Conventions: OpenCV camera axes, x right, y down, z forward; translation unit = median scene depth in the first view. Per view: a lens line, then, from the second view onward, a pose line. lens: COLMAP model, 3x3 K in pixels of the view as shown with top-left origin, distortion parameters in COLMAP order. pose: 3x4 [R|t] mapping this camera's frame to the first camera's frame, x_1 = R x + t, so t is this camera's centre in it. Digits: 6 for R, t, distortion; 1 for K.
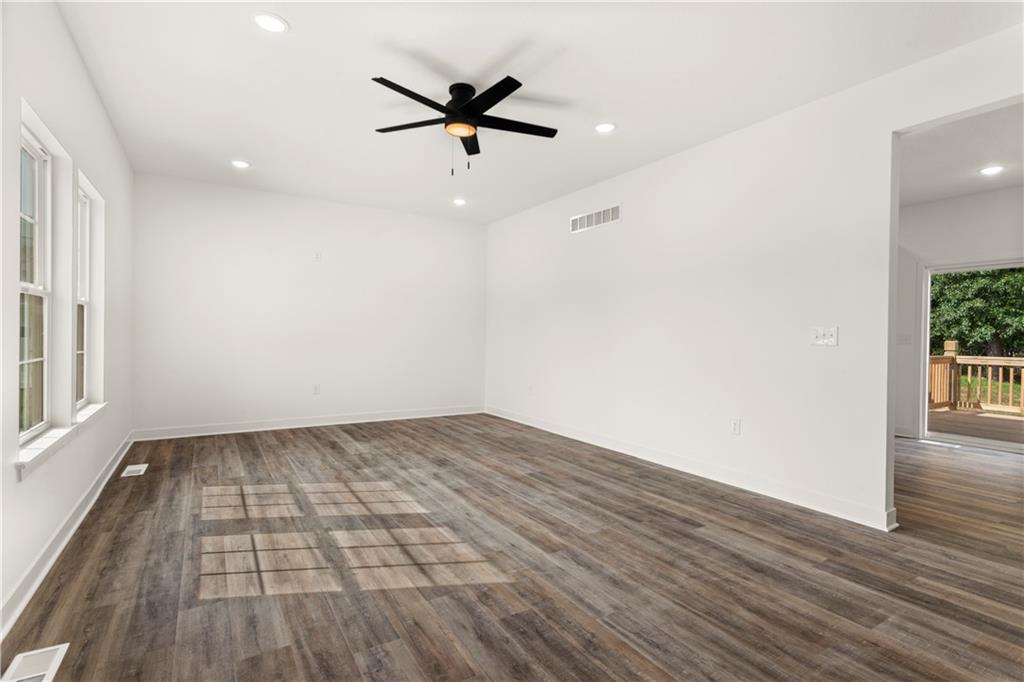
lens RADIAL K [[491.1, 0, 514.8], [0, 491.1, 338.5], [0, 0, 1]] dist [0.001331, 0.001379]
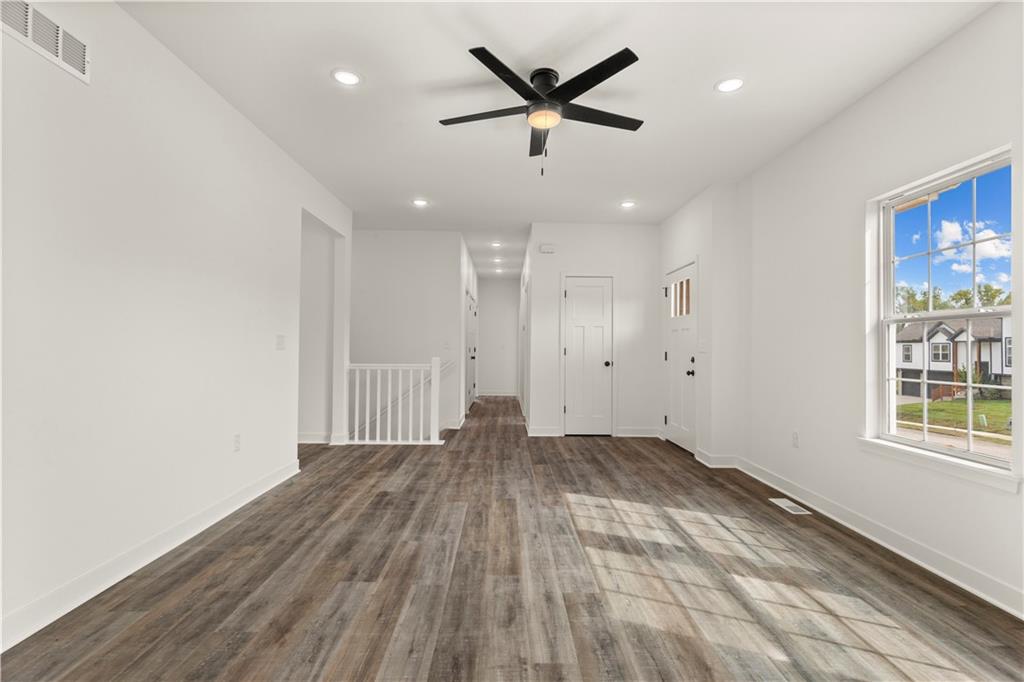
lens RADIAL K [[491.1, 0, 514.8], [0, 491.1, 338.5], [0, 0, 1]] dist [0.001331, 0.001379]
pose [[-0.857800, -0.014170, 0.513789, -0.543574], [-0.018542, 0.999822, -0.003382, -0.021894], [-0.513649, -0.012428, -0.857910, 1.839181]]
